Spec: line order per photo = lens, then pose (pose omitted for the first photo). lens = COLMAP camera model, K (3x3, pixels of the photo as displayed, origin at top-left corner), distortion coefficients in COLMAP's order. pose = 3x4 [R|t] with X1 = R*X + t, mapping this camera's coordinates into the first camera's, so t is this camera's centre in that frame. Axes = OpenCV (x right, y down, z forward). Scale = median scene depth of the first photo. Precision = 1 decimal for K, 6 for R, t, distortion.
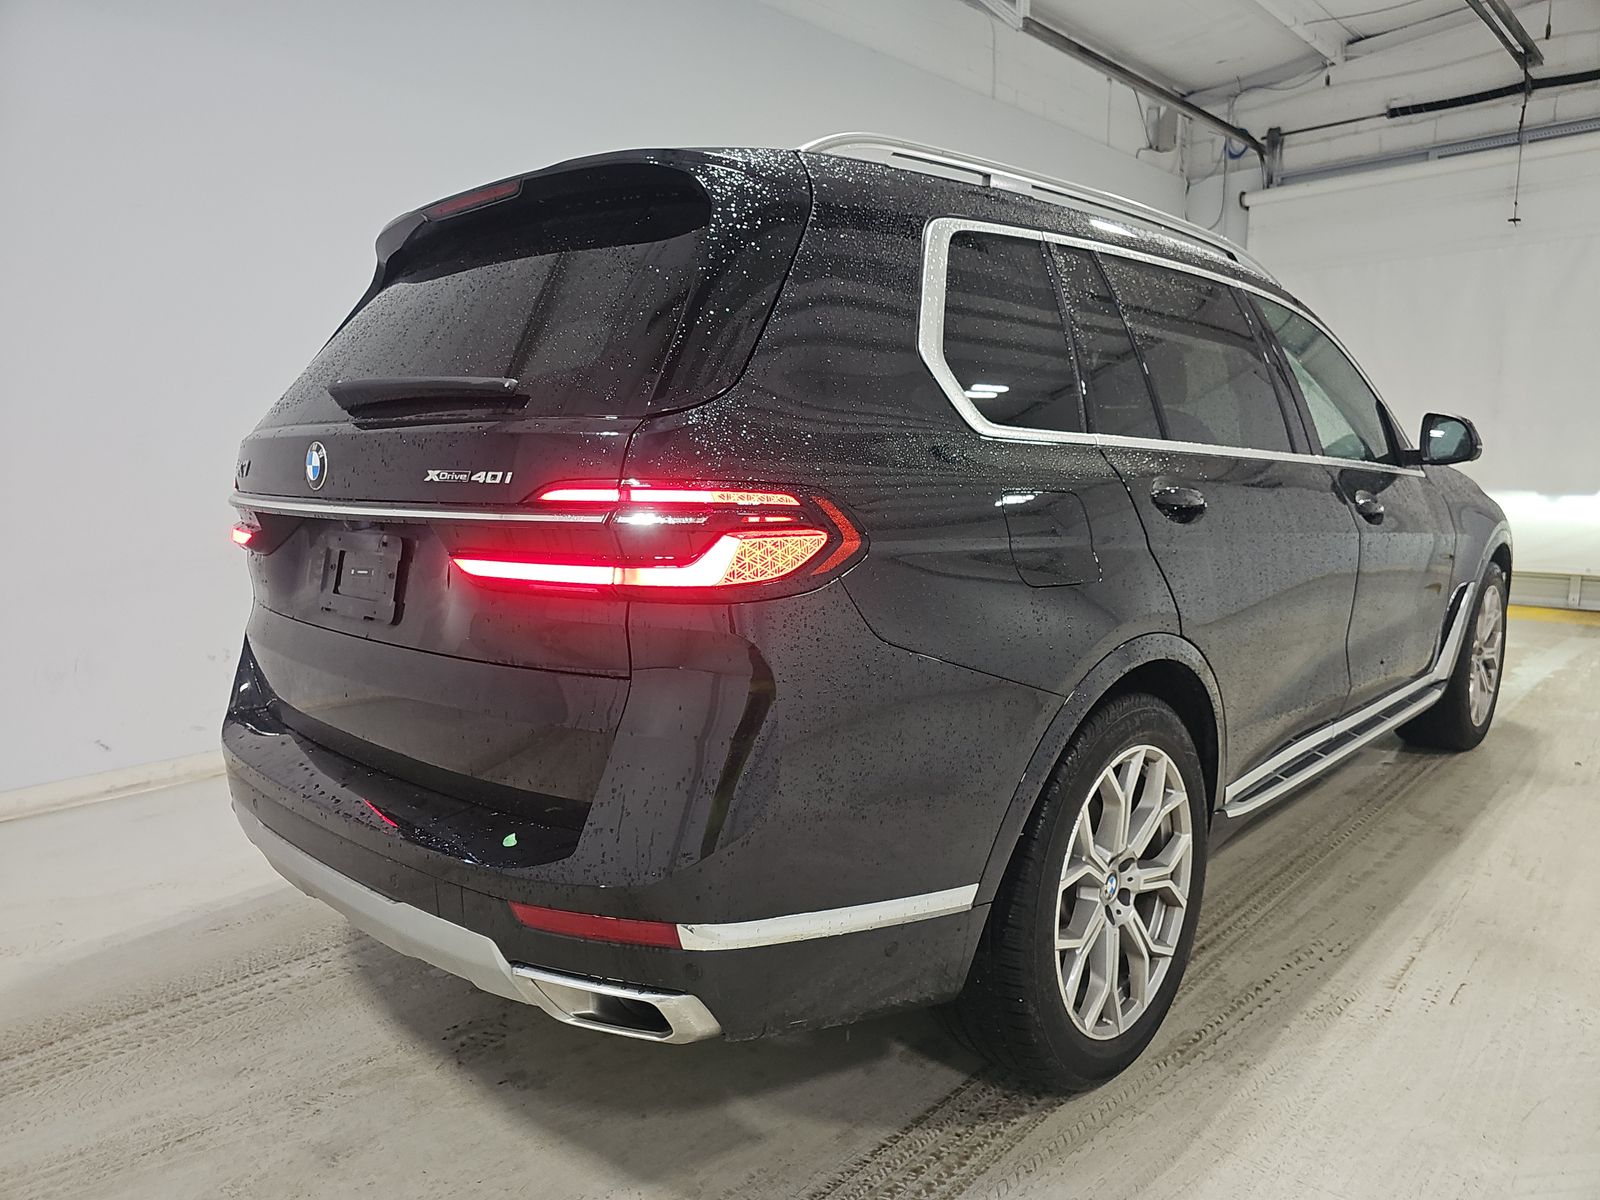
lens RADIAL K [[1064.2, 0, 796.0], [0, 1064.2, 596.6], [0, 0, 1]] dist [0.054237, -0.023481]
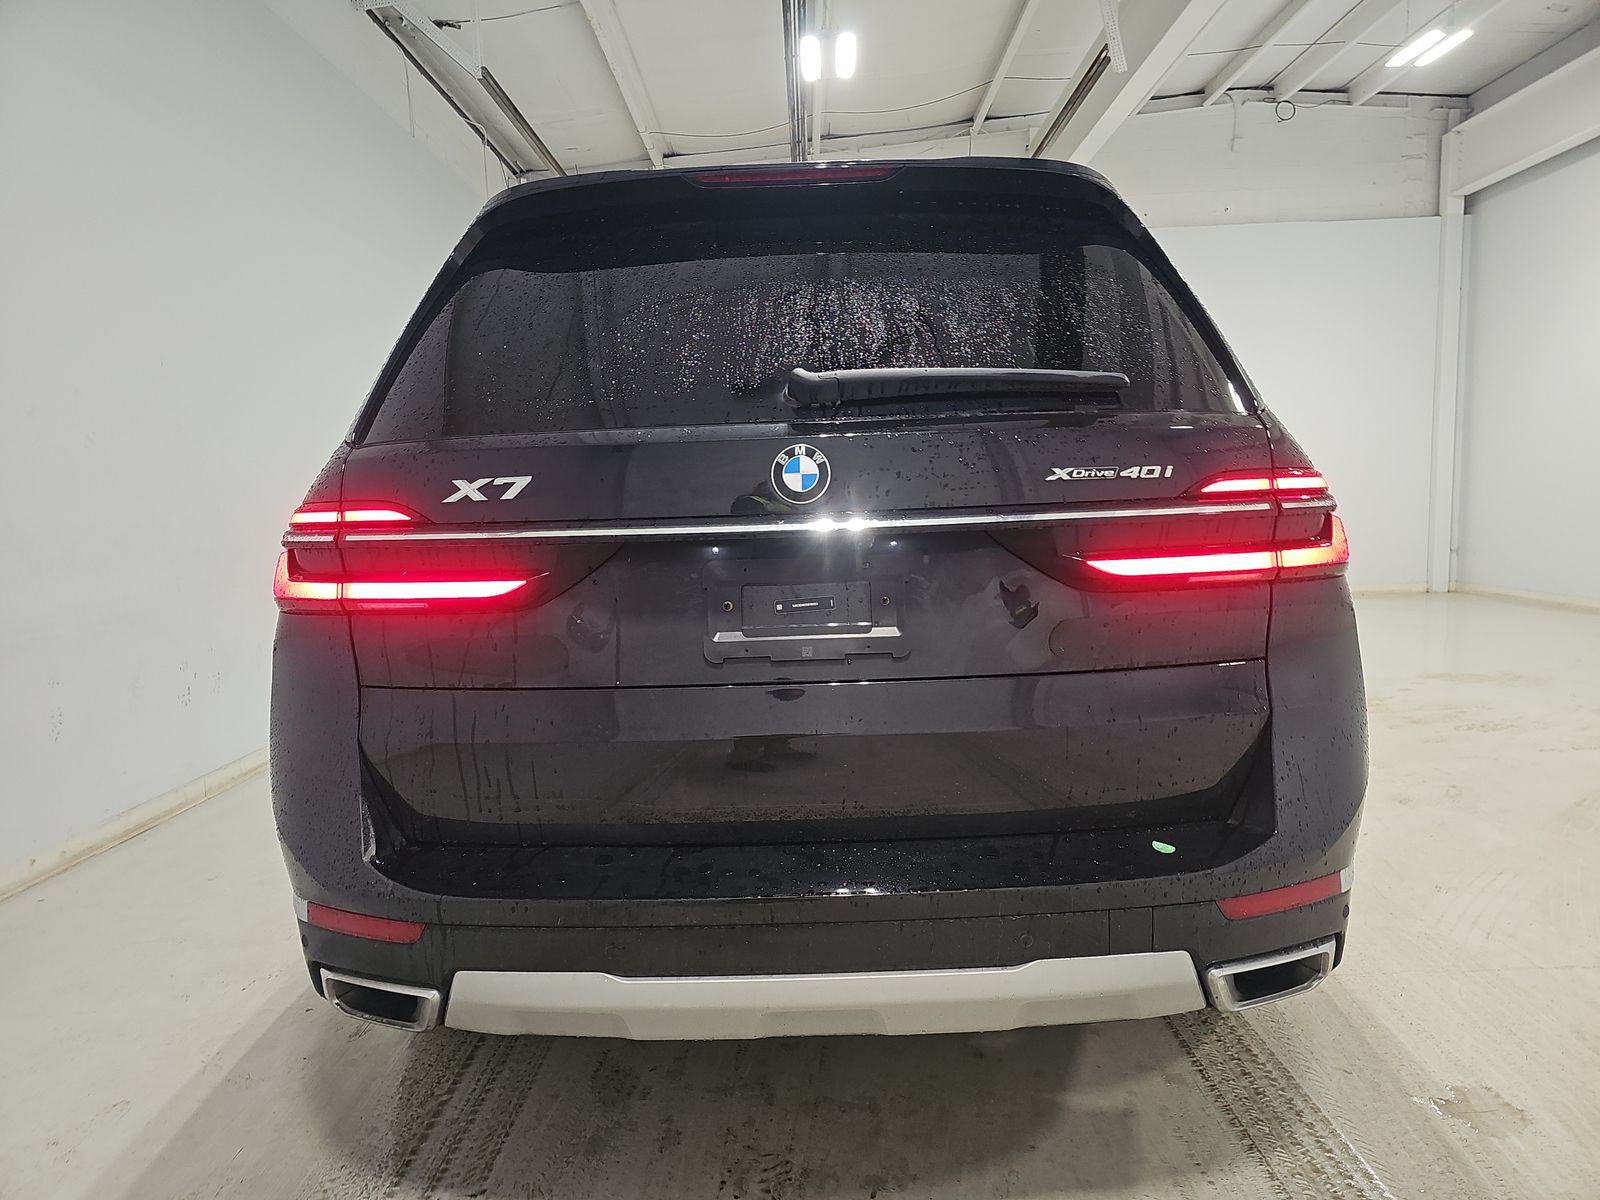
lens RADIAL K [[1064.2, 0, 797.7], [0, 1064.2, 606.6], [0, 0, 1]] dist [0.054237, -0.023481]
pose [[0.728183, -0.087219, 0.679811, -0.981700], [0.122409, 0.992472, -0.003786, -0.021096], [-0.674363, 0.085972, 0.733378, 0.424222]]
